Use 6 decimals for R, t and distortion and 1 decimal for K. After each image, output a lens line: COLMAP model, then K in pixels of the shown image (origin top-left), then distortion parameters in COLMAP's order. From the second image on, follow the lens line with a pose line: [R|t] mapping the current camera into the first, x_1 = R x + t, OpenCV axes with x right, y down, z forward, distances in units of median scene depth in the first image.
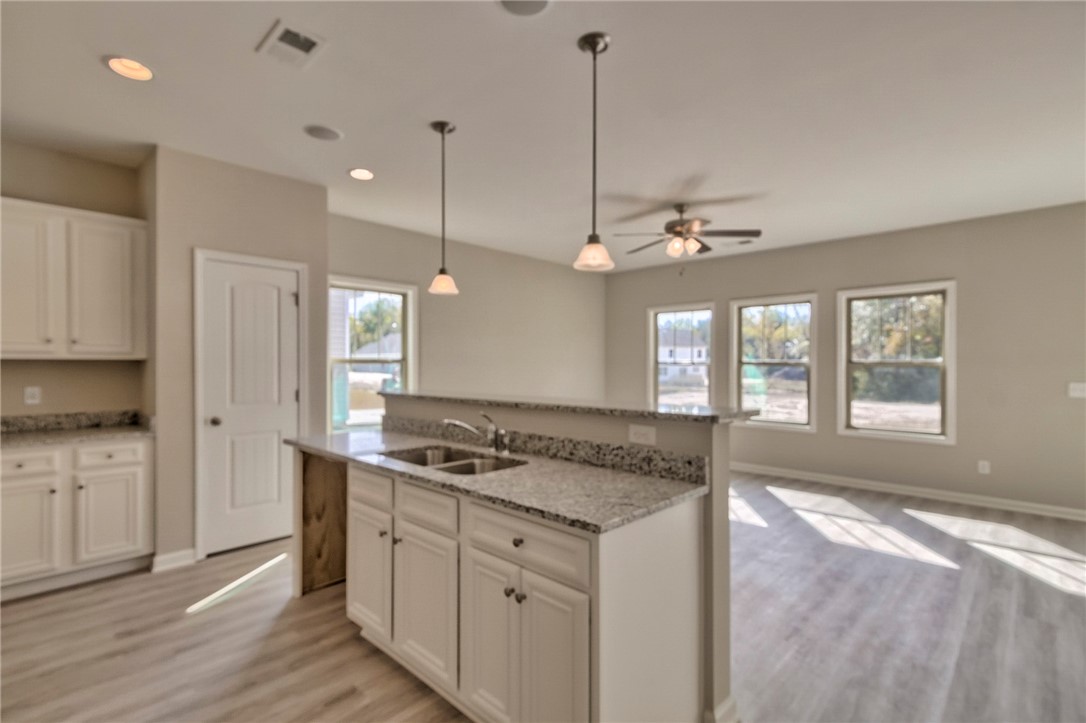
lens RADIAL K [[512.0, 0, 530.1], [0, 512.0, 364.8], [0, 0, 1]] dist [0.004470, 0.000625]
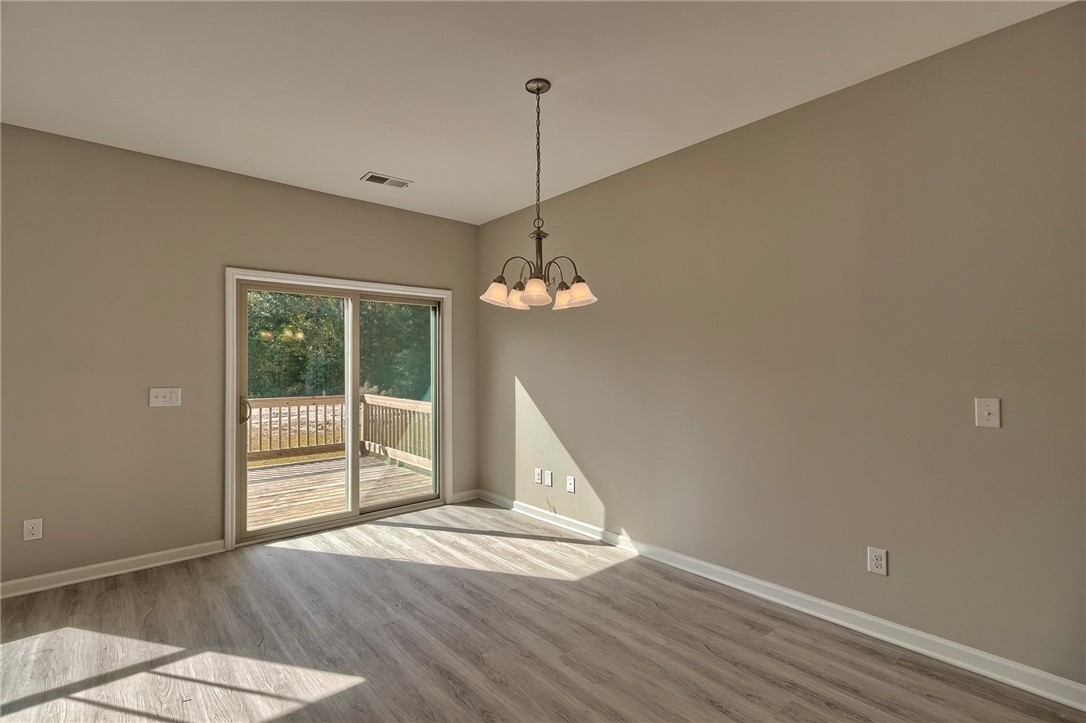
lens RADIAL K [[504.4, 0, 530.9], [0, 504.4, 357.4], [0, 0, 1]] dist [0.001805, 0.000317]
pose [[0.091069, 0.012300, 0.995769, 0.358165], [0.002660, 0.999917, -0.012595, -0.000631], [-0.995841, 0.003795, 0.091028, 0.376863]]
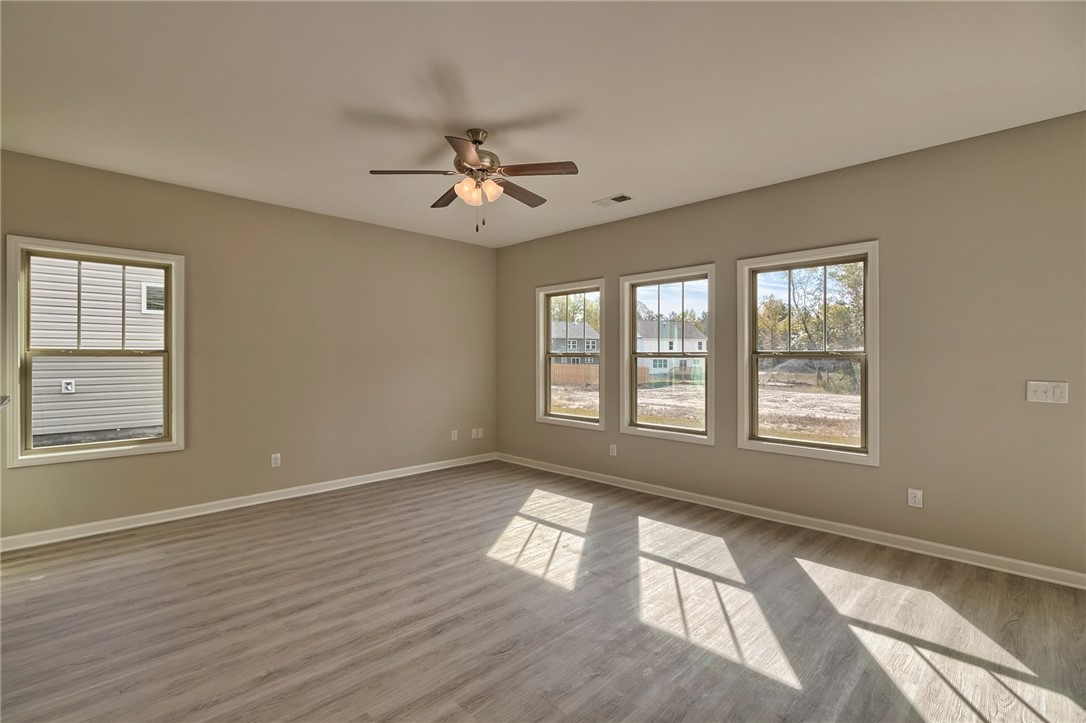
lens RADIAL K [[504.4, 0, 530.9], [0, 504.4, 357.4], [0, 0, 1]] dist [0.001805, 0.000317]
pose [[0.999806, -0.001720, -0.019613, 0.394503], [0.001734, 0.999998, 0.000708, -0.000021], [0.019612, -0.000741, 0.999807, 0.309341]]
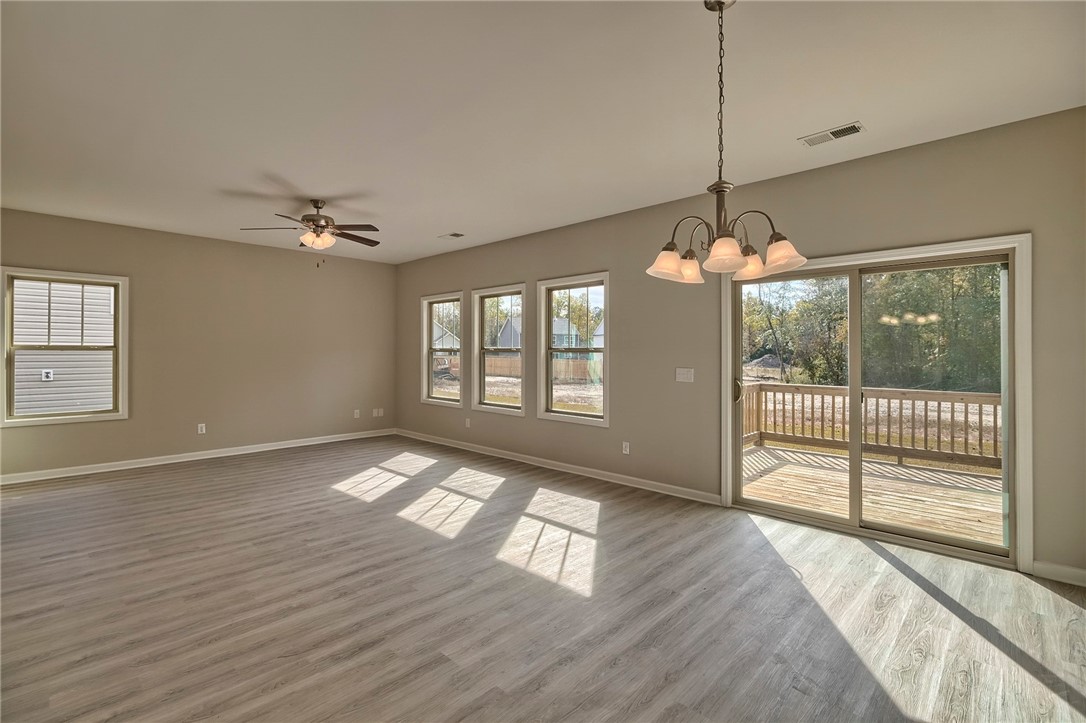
lens RADIAL K [[500.3, 0, 527.2], [0, 500.3, 351.1], [0, 0, 1]] dist [0.001261, 0.000795]
pose [[0.999978, 0.000269, -0.006571, 0.756557], [-0.000282, 0.999998, -0.002032, 0.001708], [0.006570, 0.002034, 0.999976, -0.033276]]
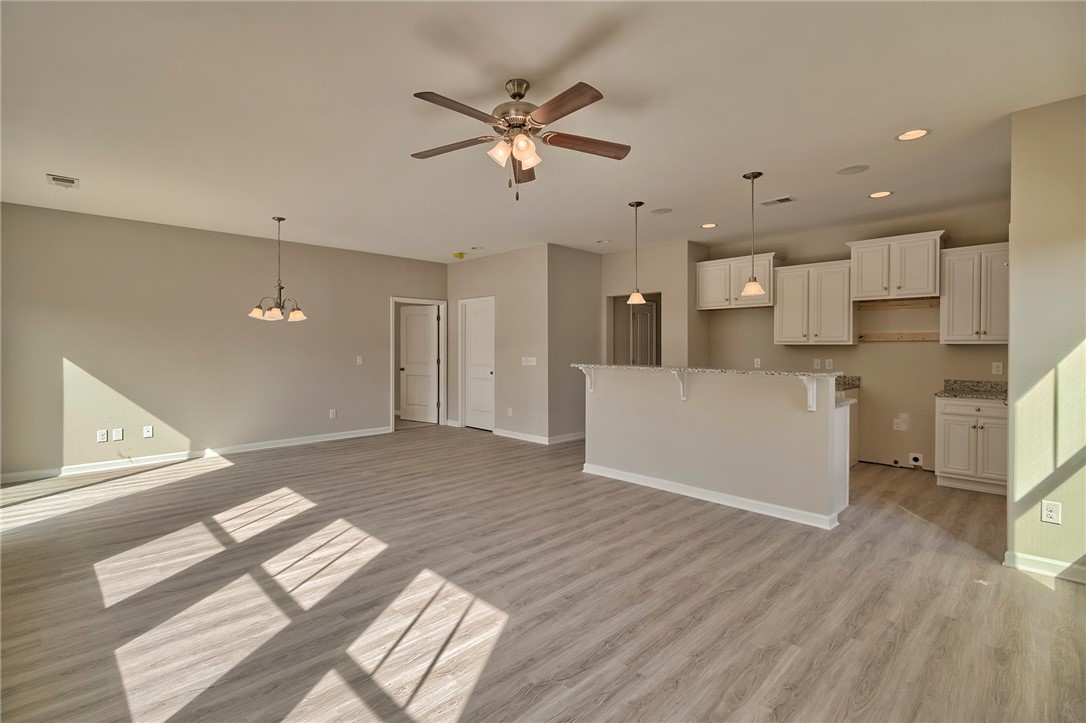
lens RADIAL K [[504.7, 0, 532.9], [0, 504.7, 352.3], [0, 0, 1]] dist [-0.001528, -0.000236]
pose [[-0.999744, -0.003775, 0.022316, 0.271756], [-0.003565, 0.999949, 0.009436, -0.000059], [-0.022351, 0.009354, -0.999706, 1.647318]]
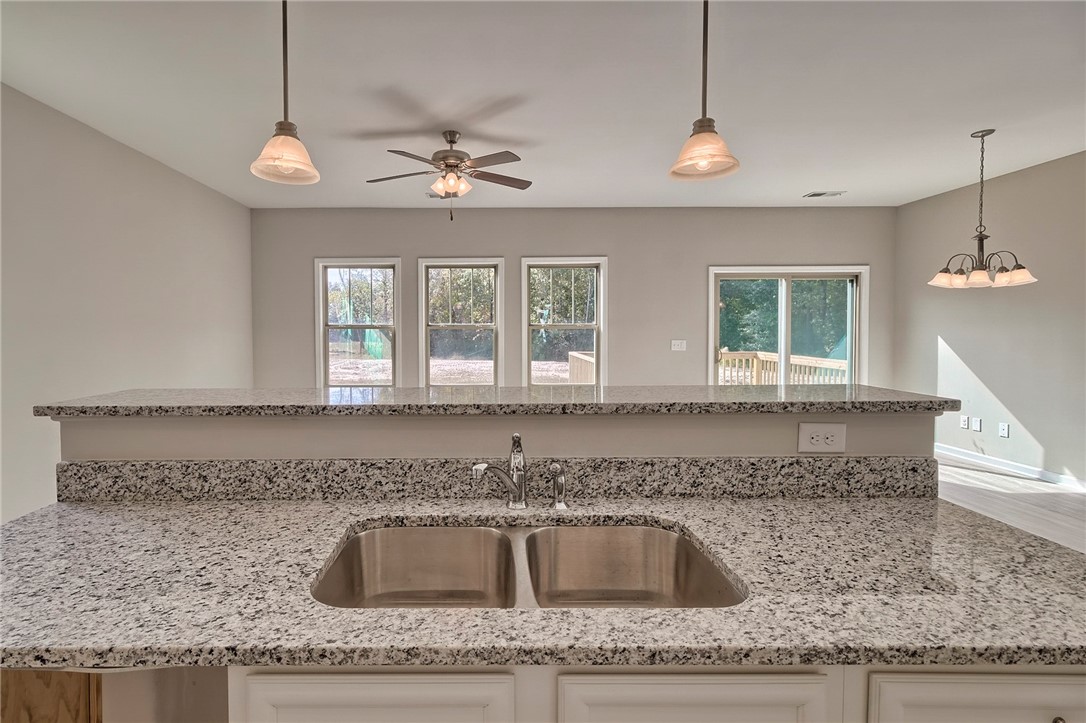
lens RADIAL K [[515.0, 0, 484.5], [0, 515.0, 342.2], [0, 0, 1]] dist [0.000369, -0.001282]
pose [[0.714776, -0.025372, 0.698893, -0.254085], [0.005547, 0.999516, 0.030612, -0.004190], [-0.699332, -0.018004, 0.714571, 0.382364]]
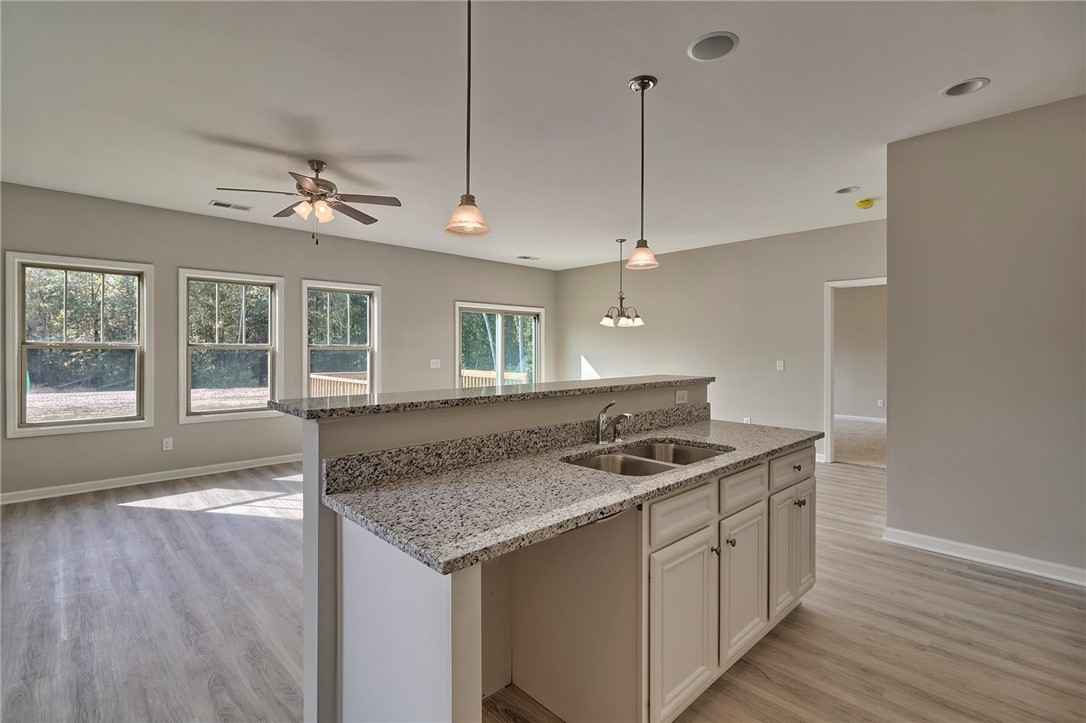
lens RADIAL K [[500.3, 0, 527.2], [0, 500.3, 351.1], [0, 0, 1]] dist [0.001261, 0.000795]
pose [[0.045864, -0.003927, 0.998940, -0.543852], [-0.000524, 0.999992, 0.003955, 0.001886], [-0.998948, -0.000705, 0.045862, 0.625893]]
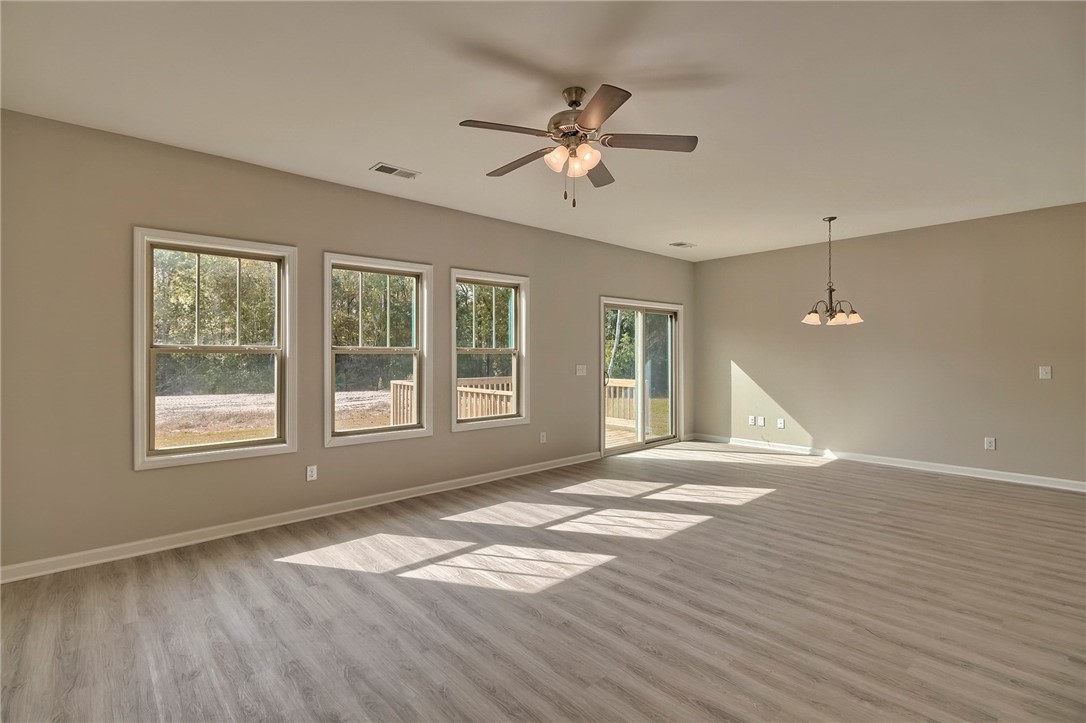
lens RADIAL K [[505.7, 0, 527.2], [0, 505.7, 355.0], [0, 0, 1]] dist [-0.002498, 0.000442]
pose [[0.080080, -0.006330, 0.996768, -0.321039], [0.000351, 0.999980, 0.006322, -0.001175], [-0.996788, -0.000156, 0.080081, 1.037865]]
